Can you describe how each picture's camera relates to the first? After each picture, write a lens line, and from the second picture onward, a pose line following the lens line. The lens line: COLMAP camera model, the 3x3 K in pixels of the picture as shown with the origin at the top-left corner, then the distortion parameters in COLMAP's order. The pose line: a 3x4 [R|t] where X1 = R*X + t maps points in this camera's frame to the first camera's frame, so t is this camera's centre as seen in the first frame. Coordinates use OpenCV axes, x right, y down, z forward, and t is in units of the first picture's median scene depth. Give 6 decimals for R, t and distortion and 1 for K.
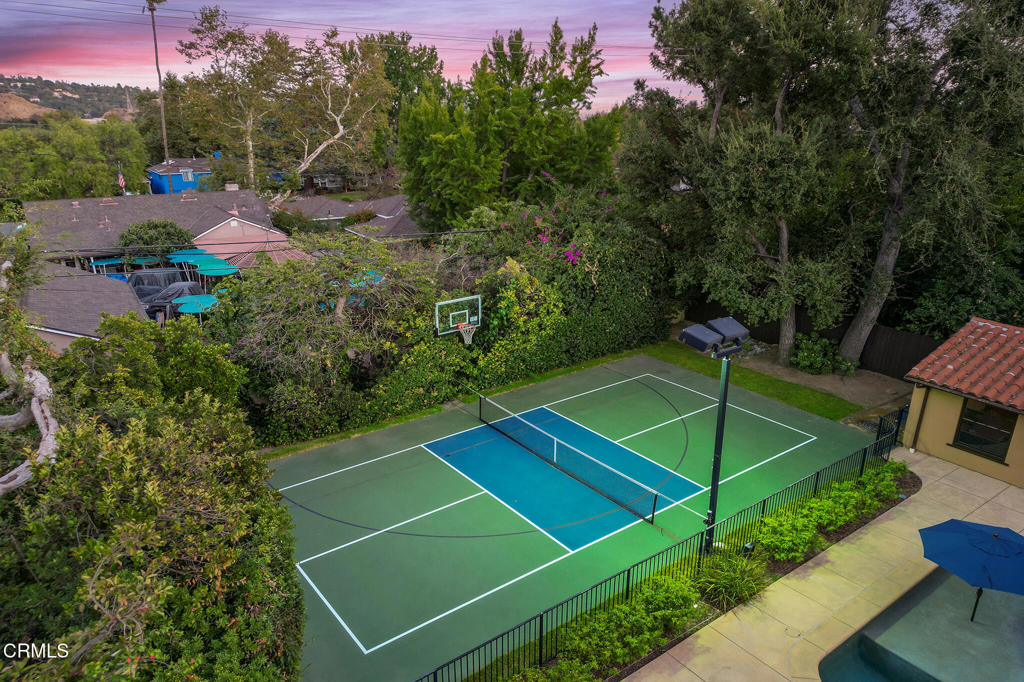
lens RADIAL K [[666.5, 0, 512.0], [0, 666.5, 341.0], [0, 0, 1]] dist [0.021052, -0.002445]
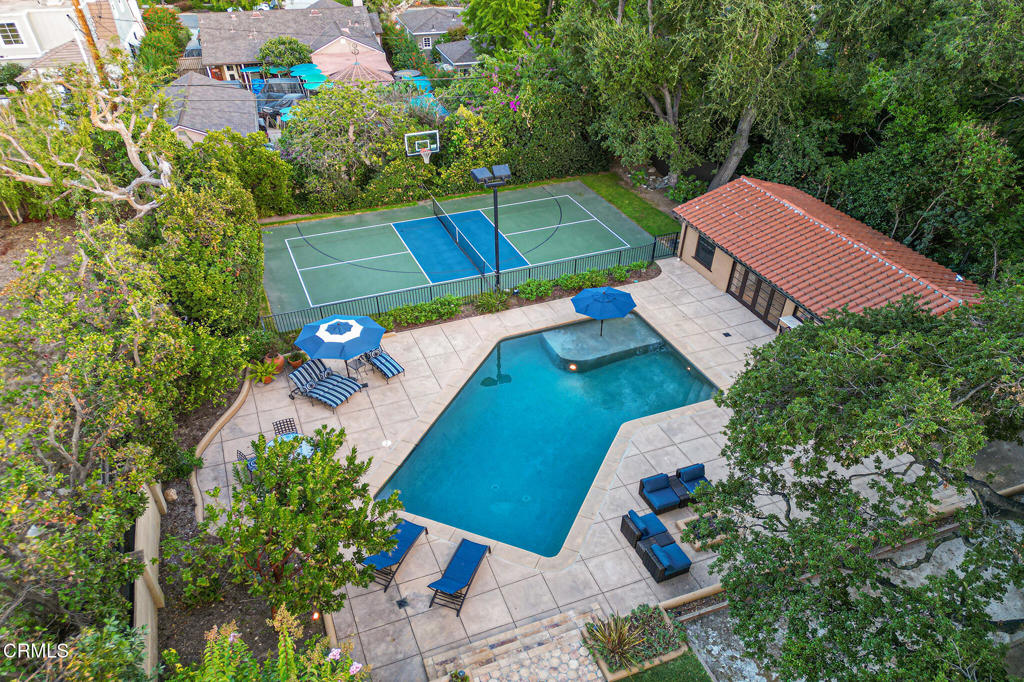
lens RADIAL K [[666.5, 0, 512.0], [0, 666.5, 341.0], [0, 0, 1]] dist [0.021052, -0.002445]
pose [[0.965499, 0.150791, -0.212306, 0.503065], [-0.084681, 0.952780, 0.291615, -0.068521], [0.246254, -0.263576, 0.932677, -0.502708]]
